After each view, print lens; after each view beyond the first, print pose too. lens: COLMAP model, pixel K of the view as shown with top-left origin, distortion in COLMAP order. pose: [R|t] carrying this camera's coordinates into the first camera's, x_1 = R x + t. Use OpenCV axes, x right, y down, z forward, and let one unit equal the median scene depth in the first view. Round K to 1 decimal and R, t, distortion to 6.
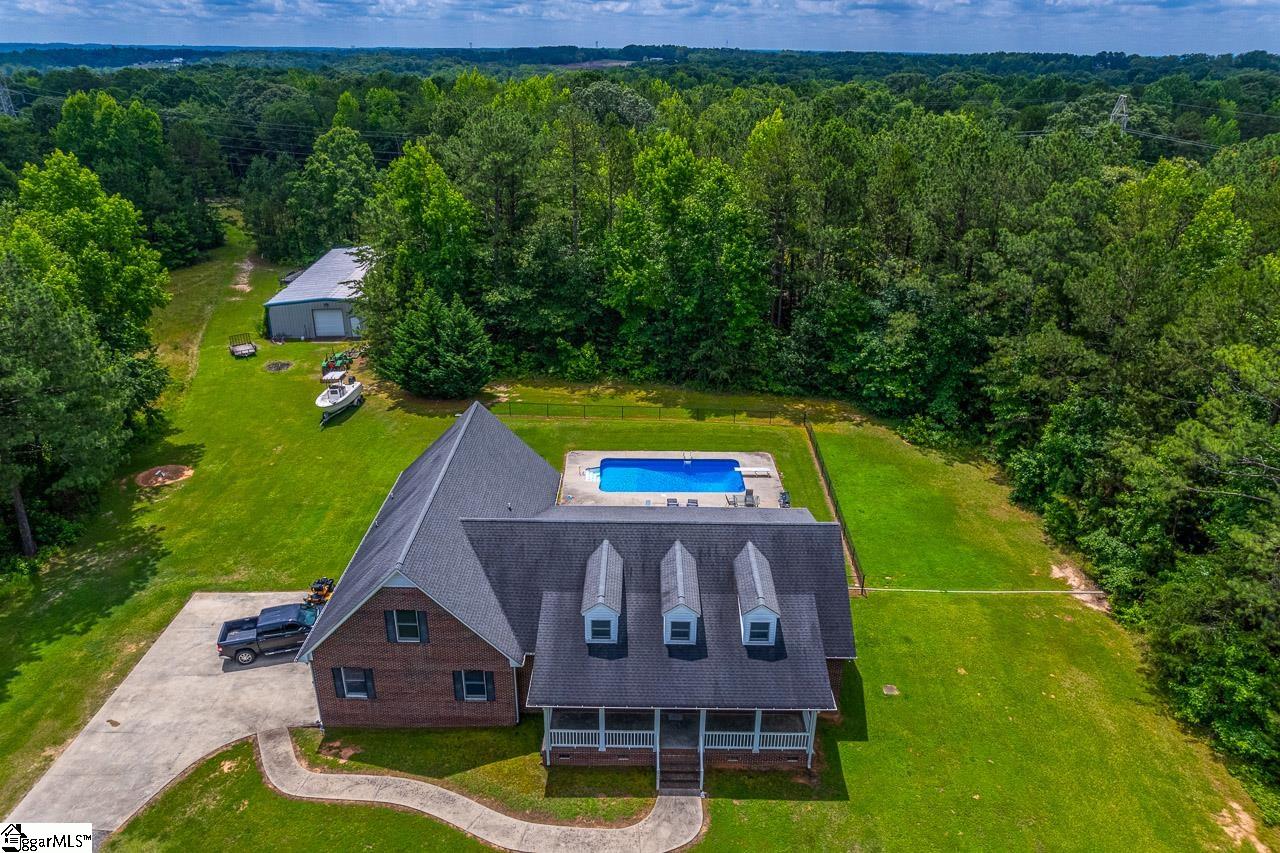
lens RADIAL K [[833.5, 0, 639.4], [0, 833.5, 389.9], [0, 0, 1]] dist [-0.007284, -0.054785]
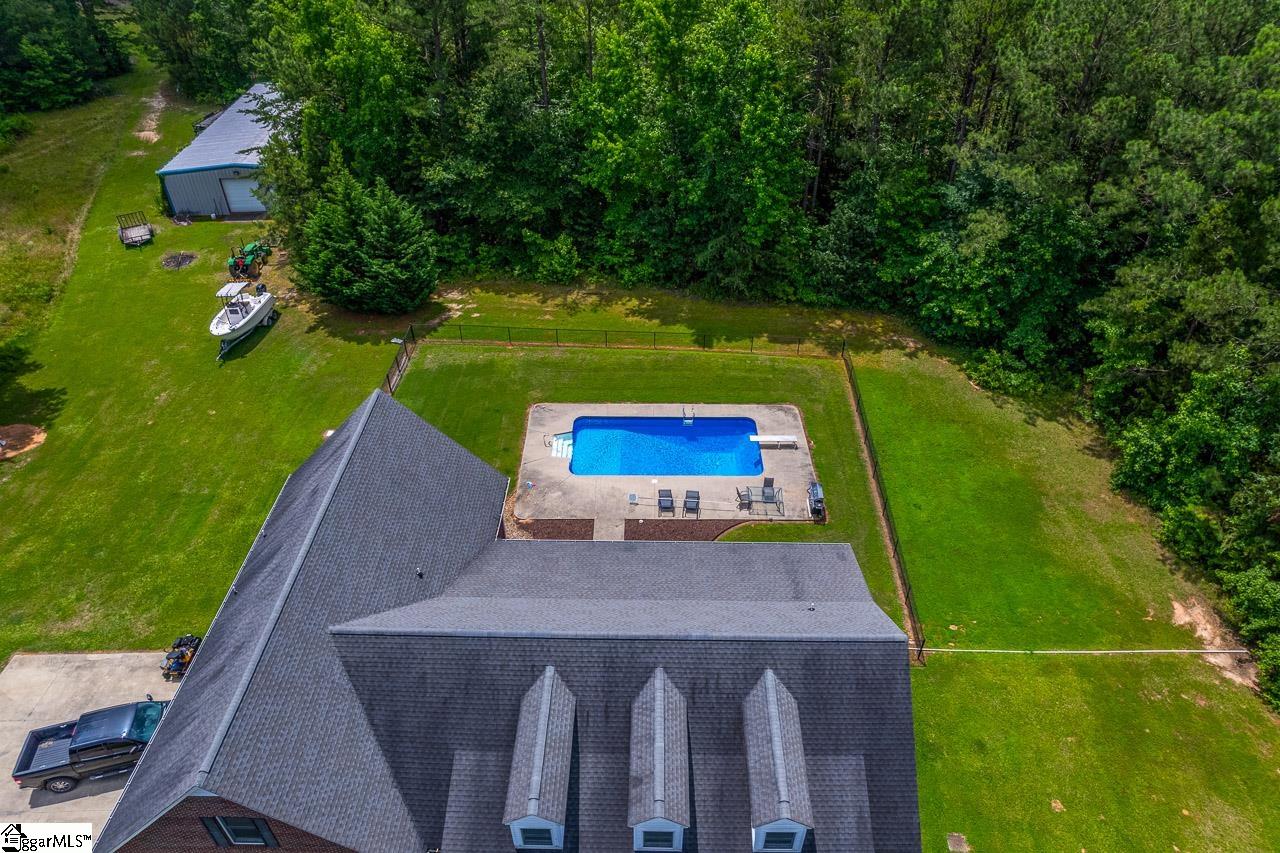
lens RADIAL K [[833.0, 0, 648.9], [0, 833.0, 430.4], [0, 0, 1]] dist [-0.058140, 0.058233]
pose [[0.999976, -0.001373, -0.006772, 0.025467], [0.003171, 0.961939, 0.273246, -0.106627], [0.006139, -0.273261, 0.961920, 0.254170]]
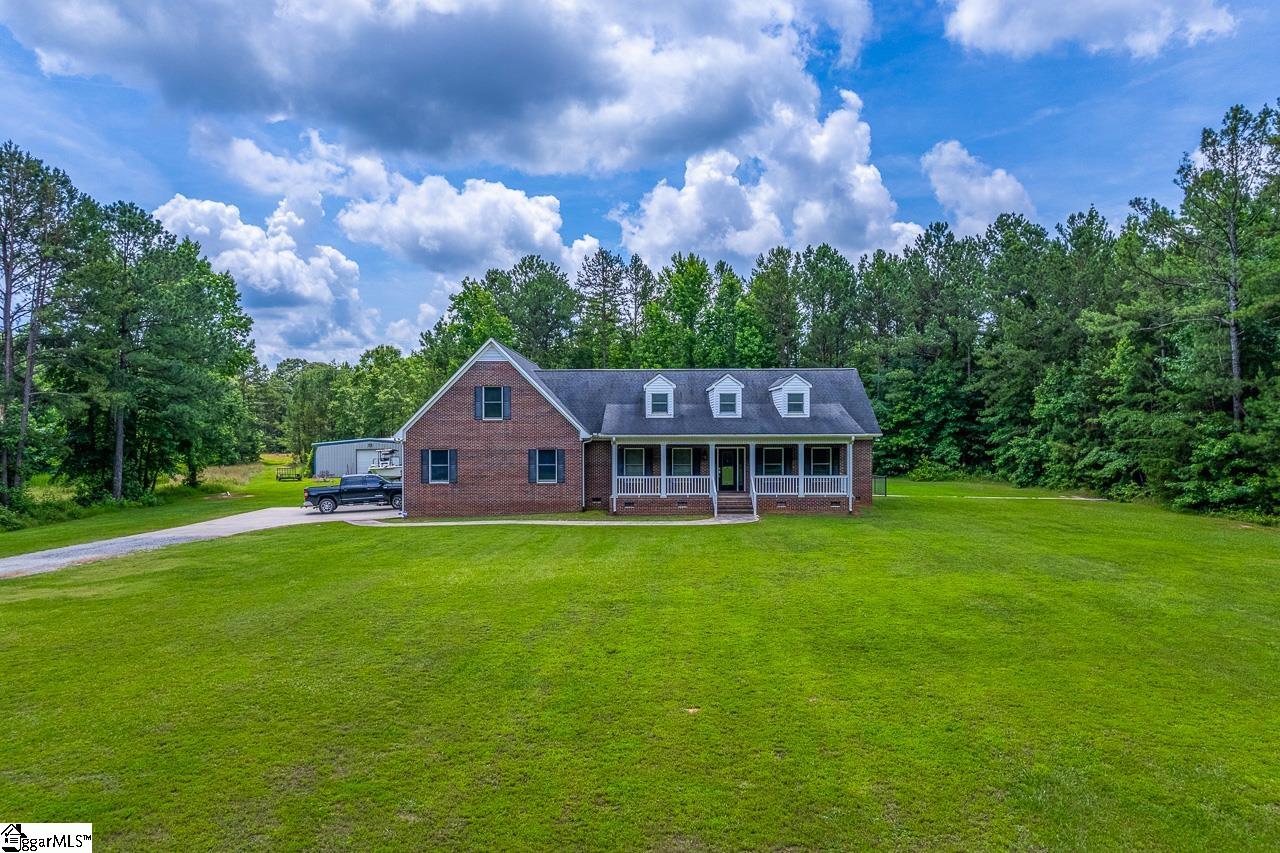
lens RADIAL K [[833.5, 0, 639.4], [0, 833.5, 389.9], [0, 0, 1]] dist [-0.007284, -0.054785]
pose [[0.999937, -0.010775, 0.003254, -0.042240], [0.011198, 0.922927, -0.384812, 0.386507], [0.001144, 0.384824, 0.922989, -0.043692]]
